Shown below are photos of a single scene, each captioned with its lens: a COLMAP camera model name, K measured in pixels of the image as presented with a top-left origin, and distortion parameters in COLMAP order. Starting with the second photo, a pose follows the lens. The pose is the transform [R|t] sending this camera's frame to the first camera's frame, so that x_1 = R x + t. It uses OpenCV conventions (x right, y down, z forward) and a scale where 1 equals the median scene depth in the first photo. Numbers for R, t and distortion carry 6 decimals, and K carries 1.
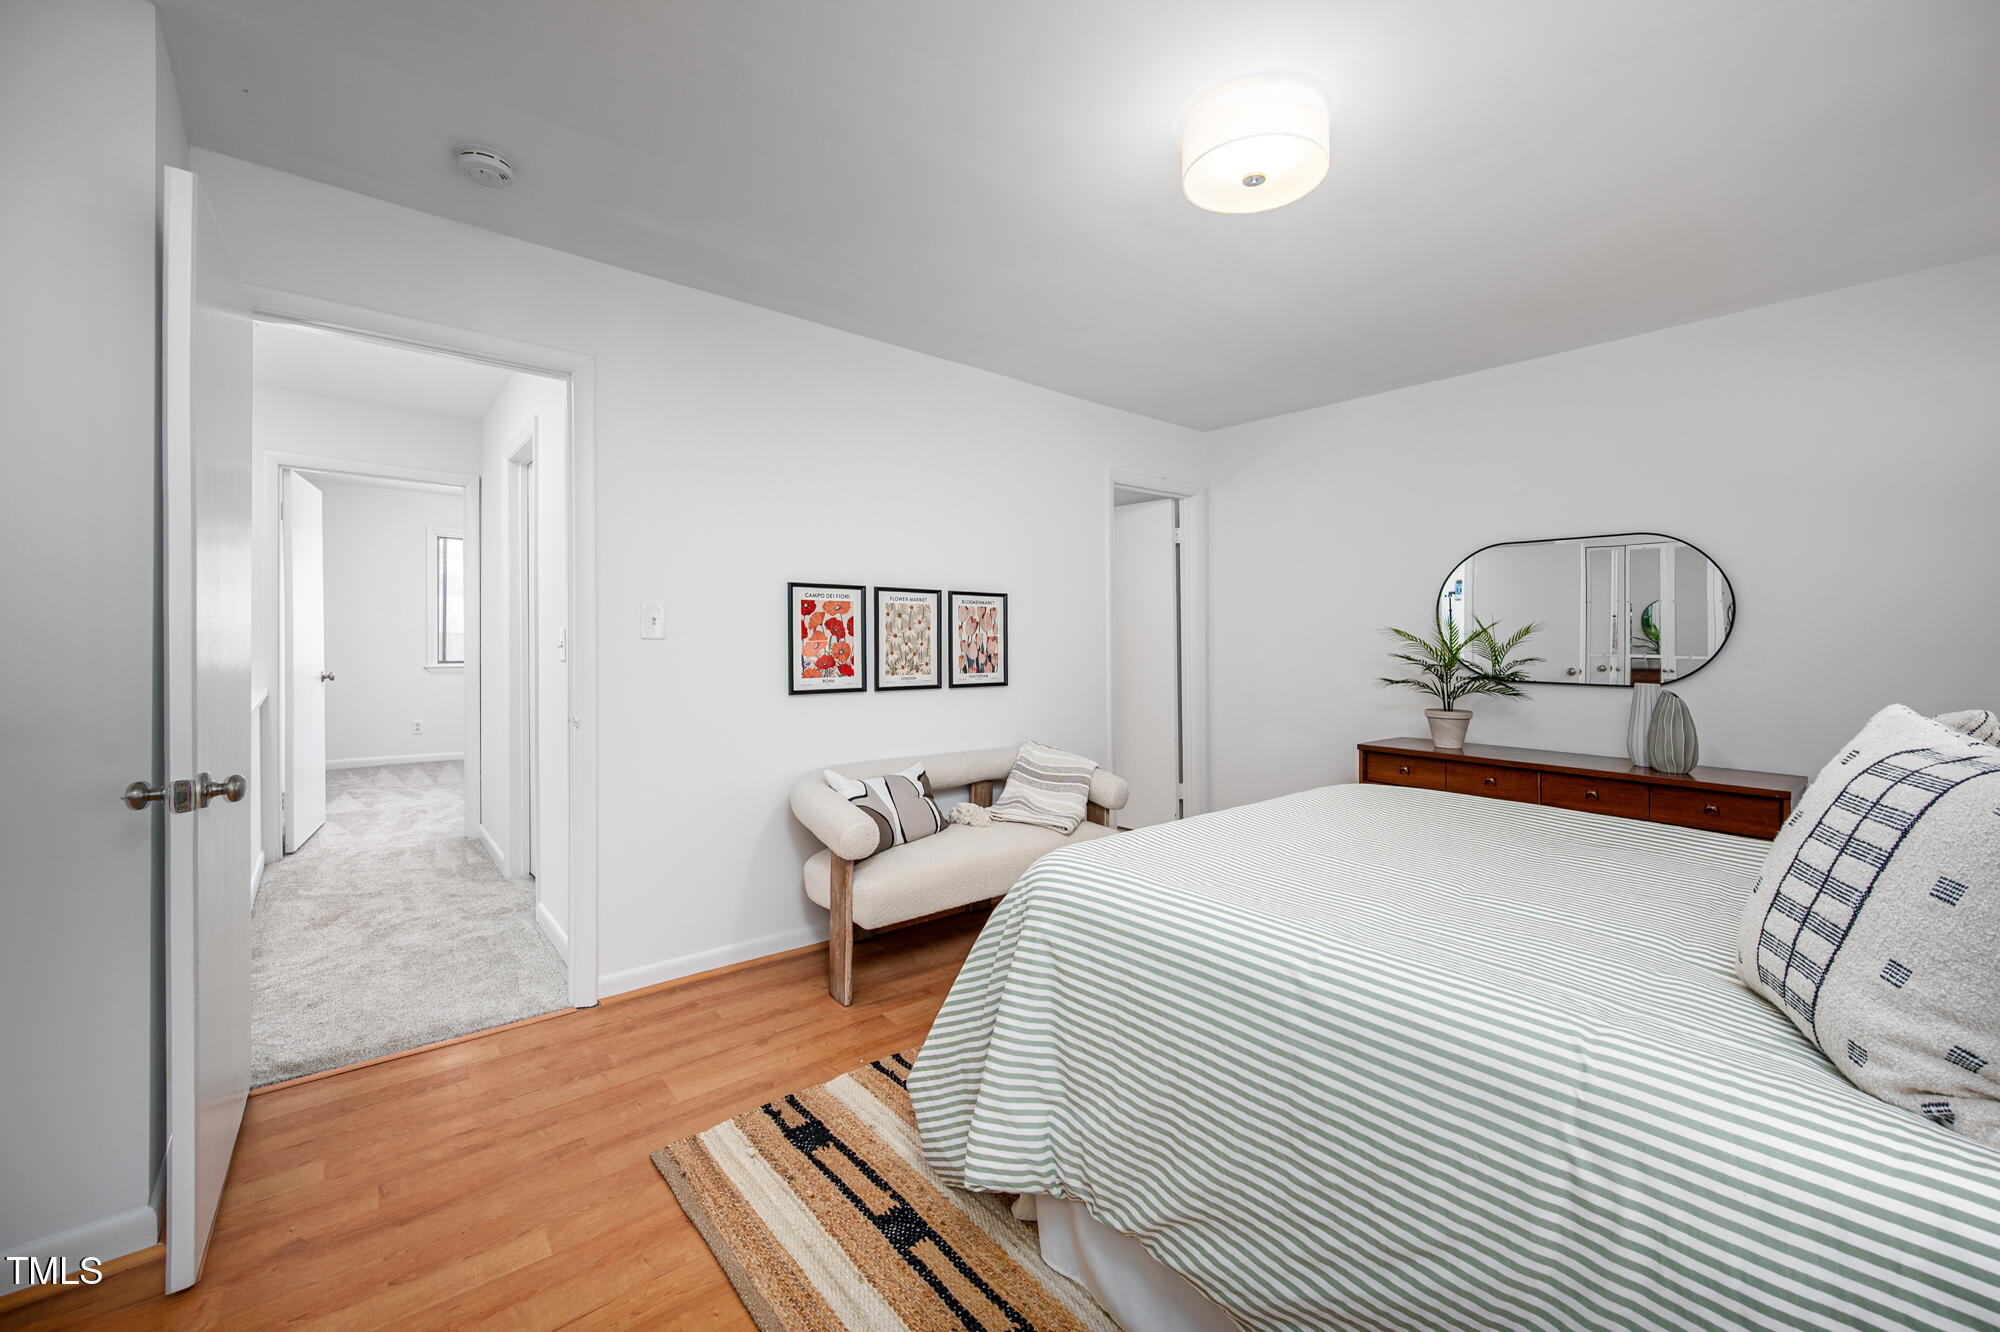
lens RADIAL K [[803.9, 0, 993.2], [0, 803.9, 635.2], [0, 0, 1]] dist [-0.000864, -0.000252]
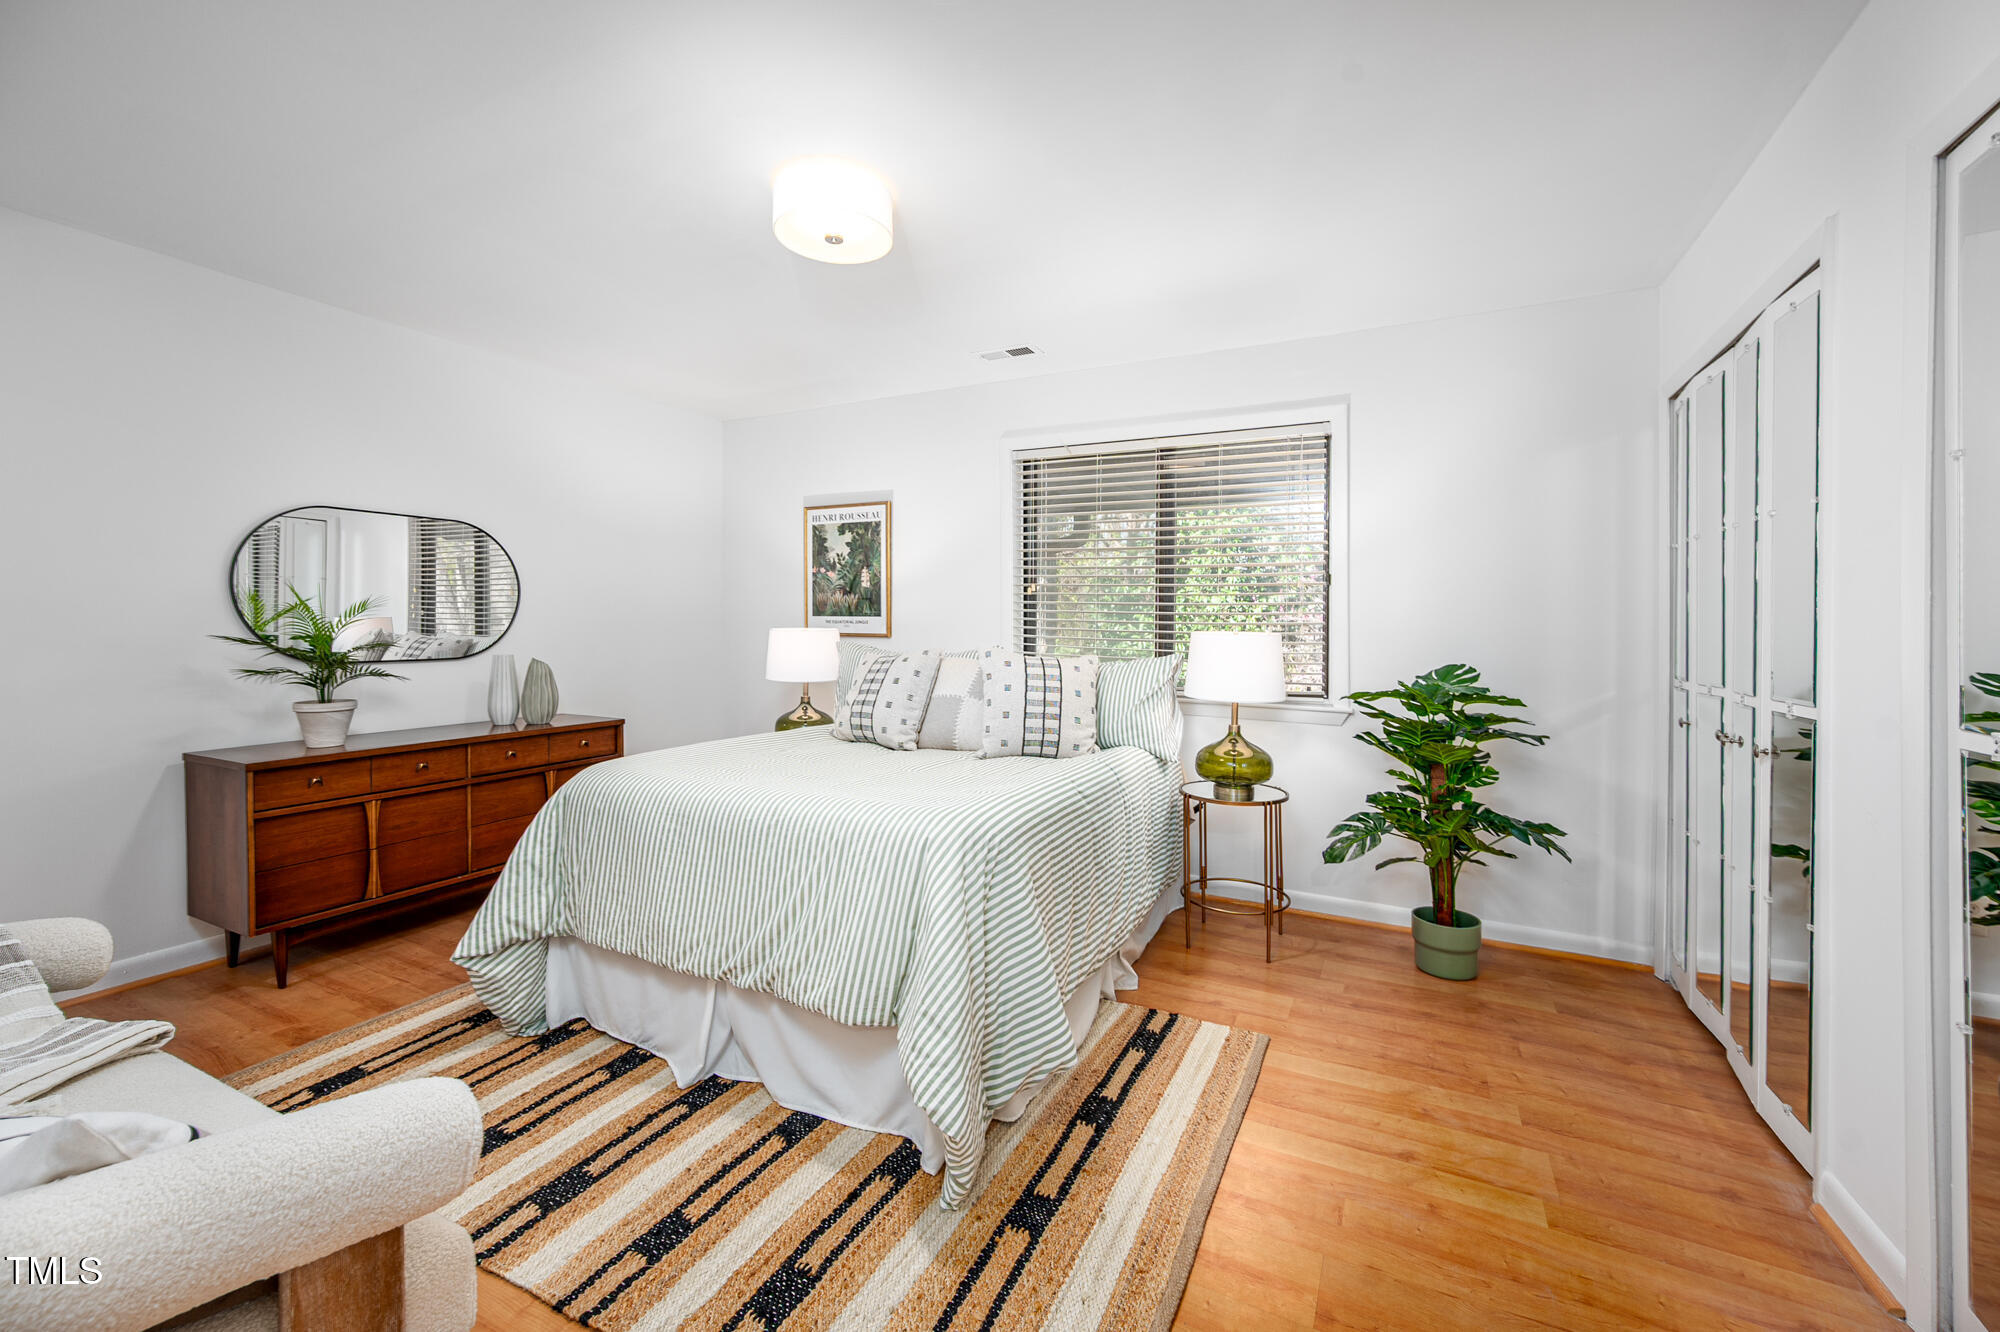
lens RADIAL K [[803.9, 0, 1023.9], [0, 803.9, 625.0], [0, 0, 1]] dist [-0.000864, -0.000252]
pose [[-0.420728, -0.011549, 0.907113, -0.926202], [-0.013184, 0.999891, 0.006616, 0.000852], [-0.907091, -0.009176, -0.420835, 1.324844]]
